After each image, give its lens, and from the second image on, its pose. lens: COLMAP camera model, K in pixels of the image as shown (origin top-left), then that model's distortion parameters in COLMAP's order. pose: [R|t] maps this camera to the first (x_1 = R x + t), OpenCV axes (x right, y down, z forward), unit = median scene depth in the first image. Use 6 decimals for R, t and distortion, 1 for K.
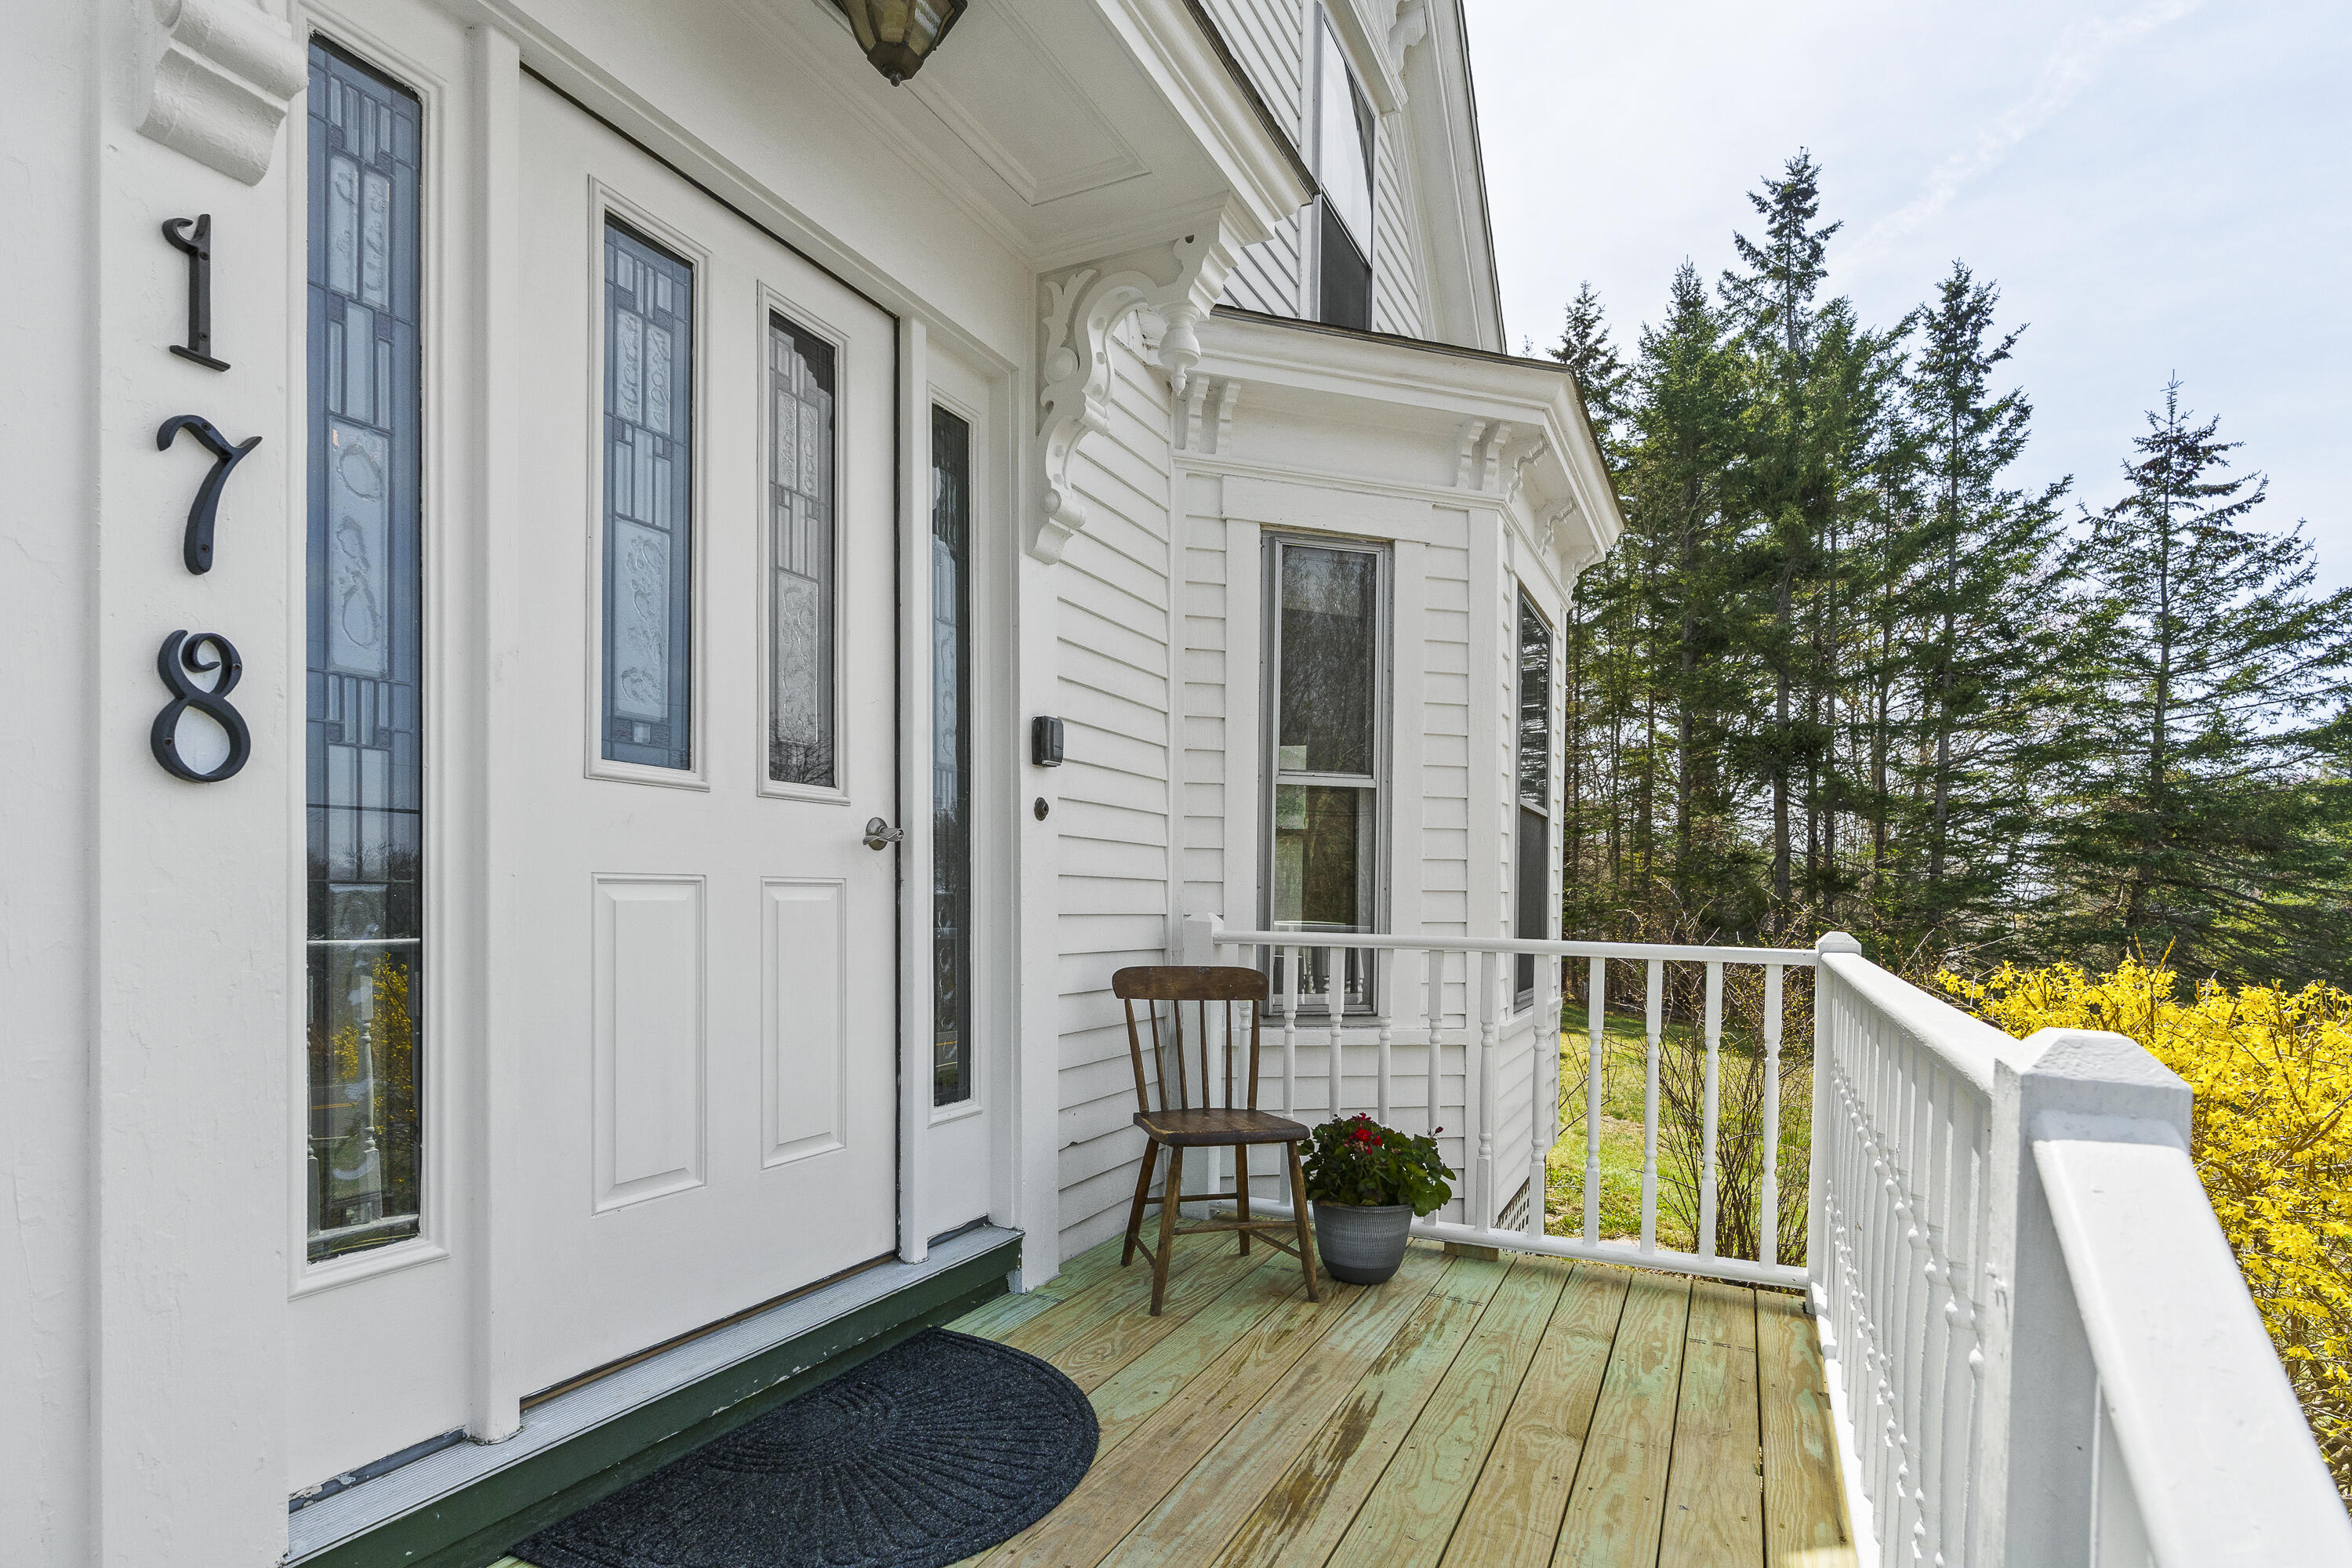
lens RADIAL K [[1176.6, 0, 1180.6], [0, 1176.6, 871.9], [0, 0, 1]] dist [-0.000646, -0.000771]
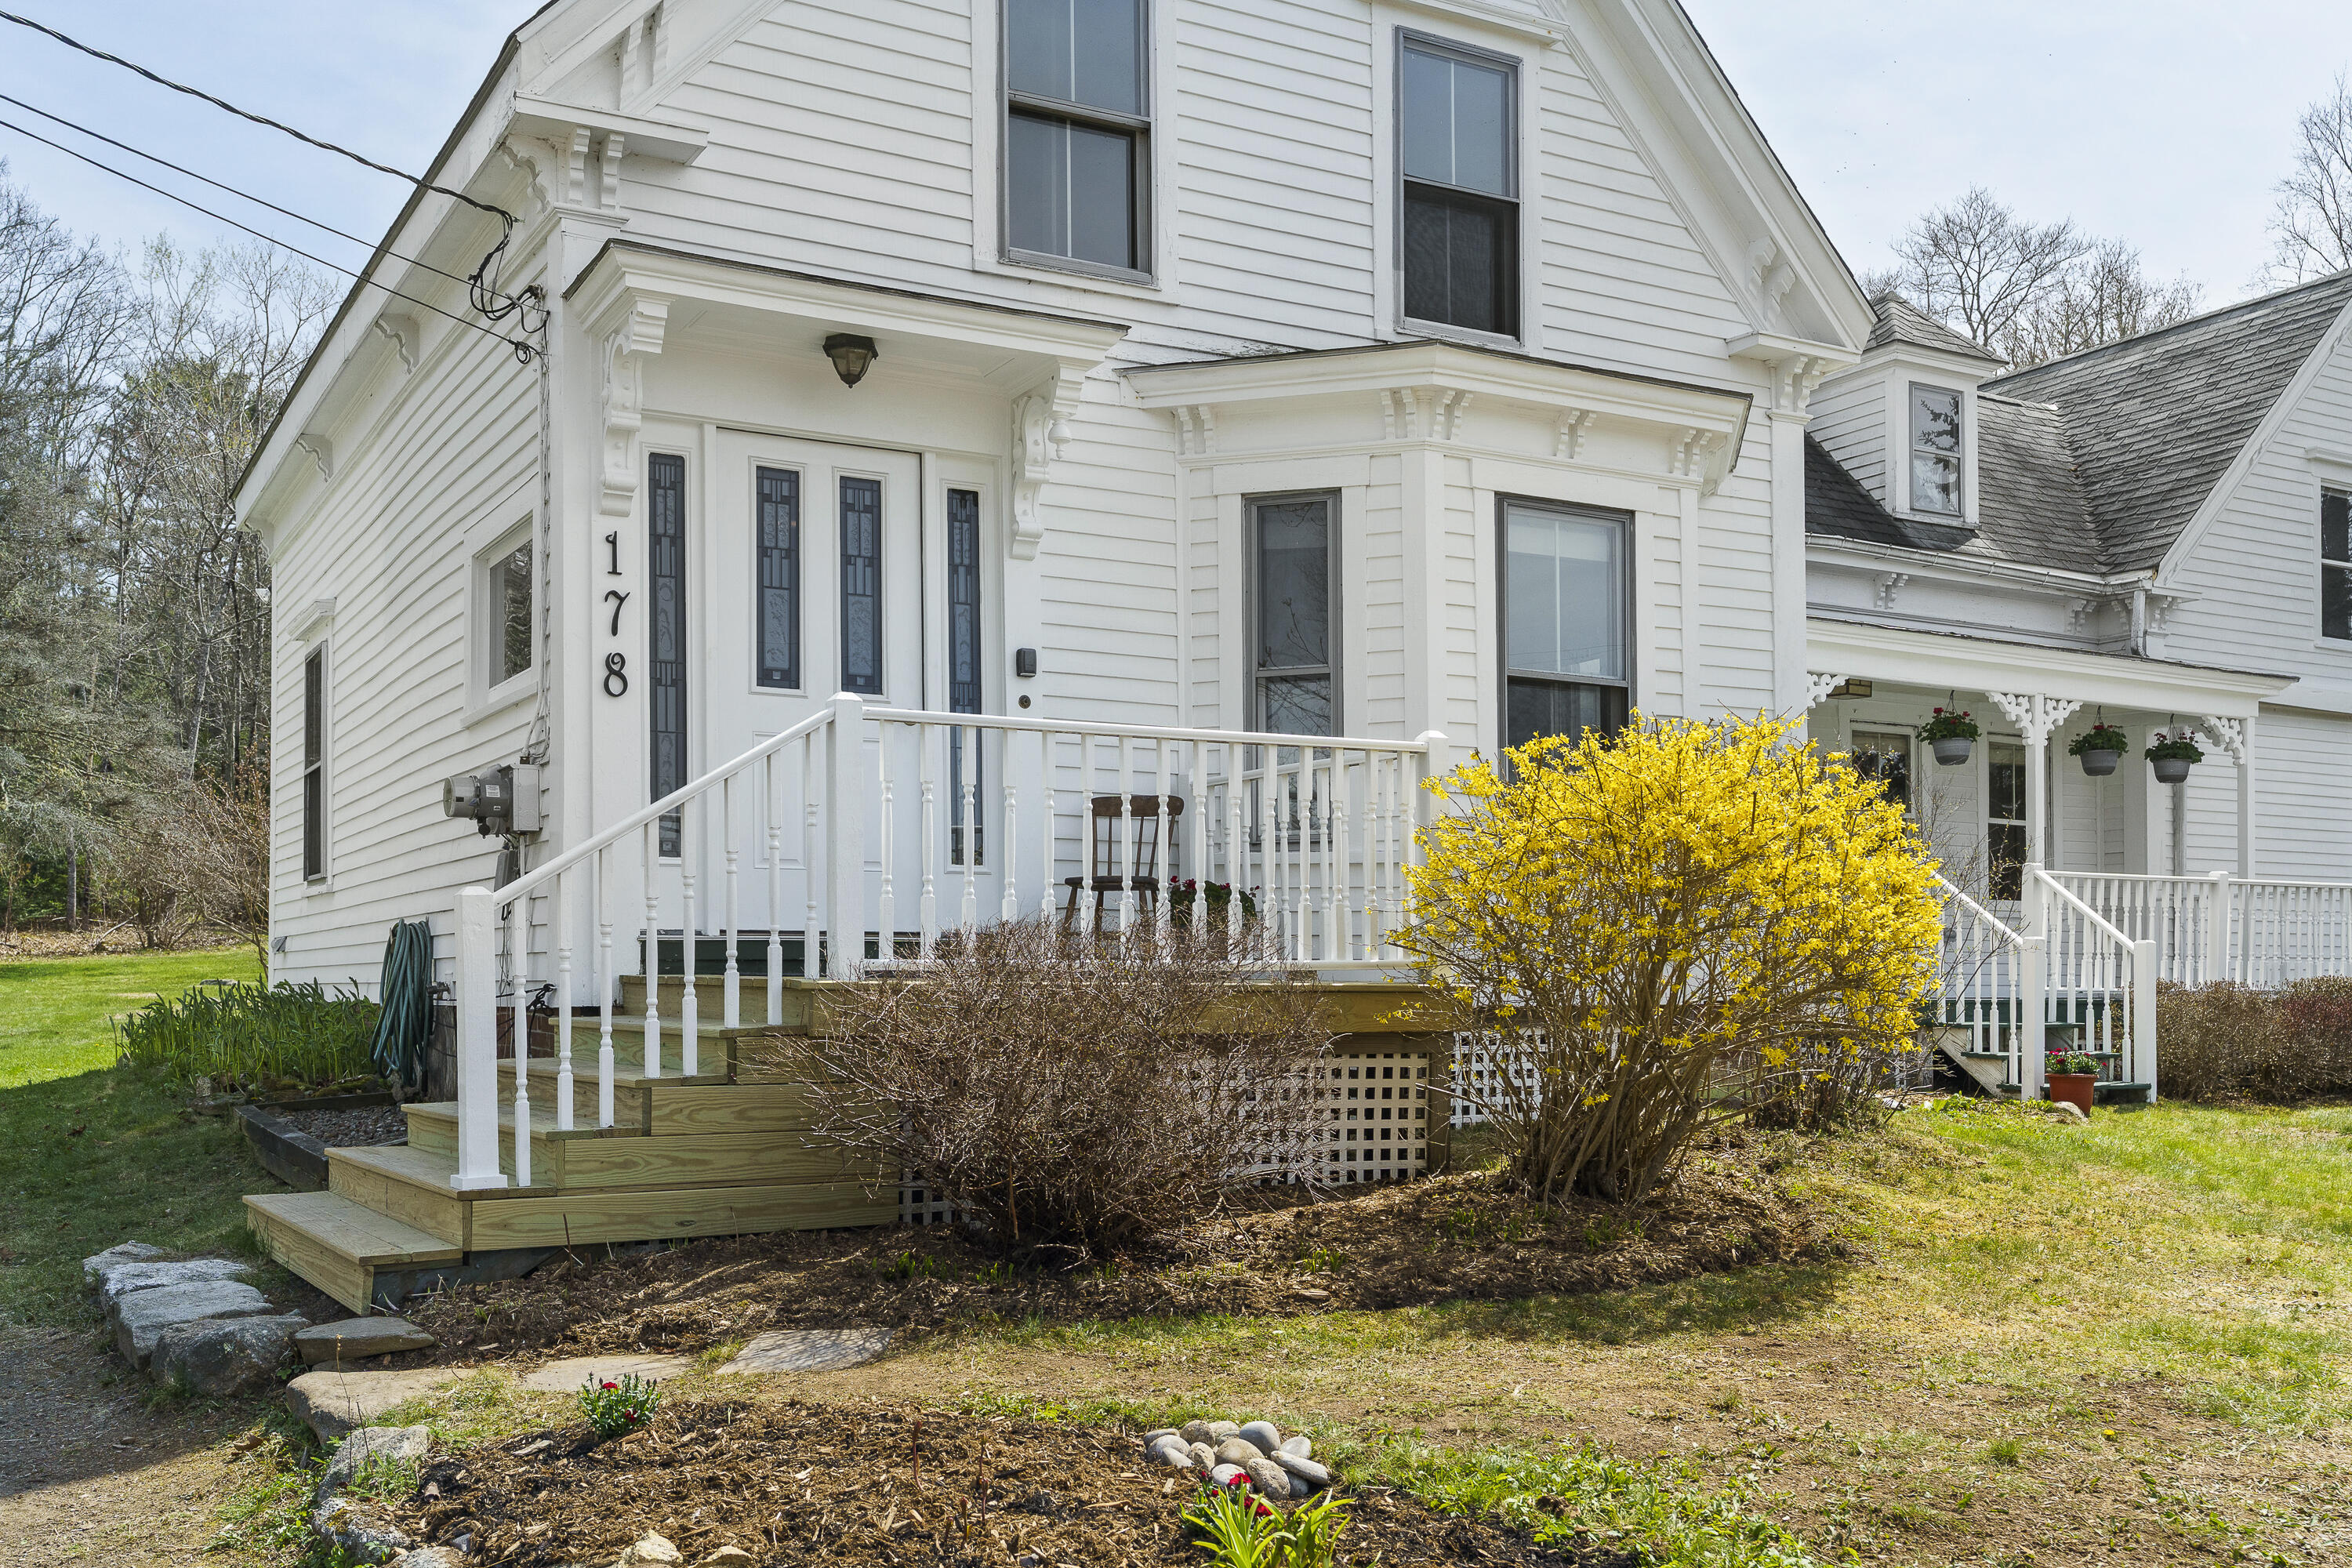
lens RADIAL K [[2188.2, 0, 1176.0], [0, 2188.2, 784.0], [0, 0, 1]] dist [0.003096, 0.000991]
pose [[0.822500, -0.074858, -0.563818, 2.682687], [0.026455, 0.995263, -0.093547, 0.536847], [0.568150, 0.062026, 0.820584, -2.156228]]
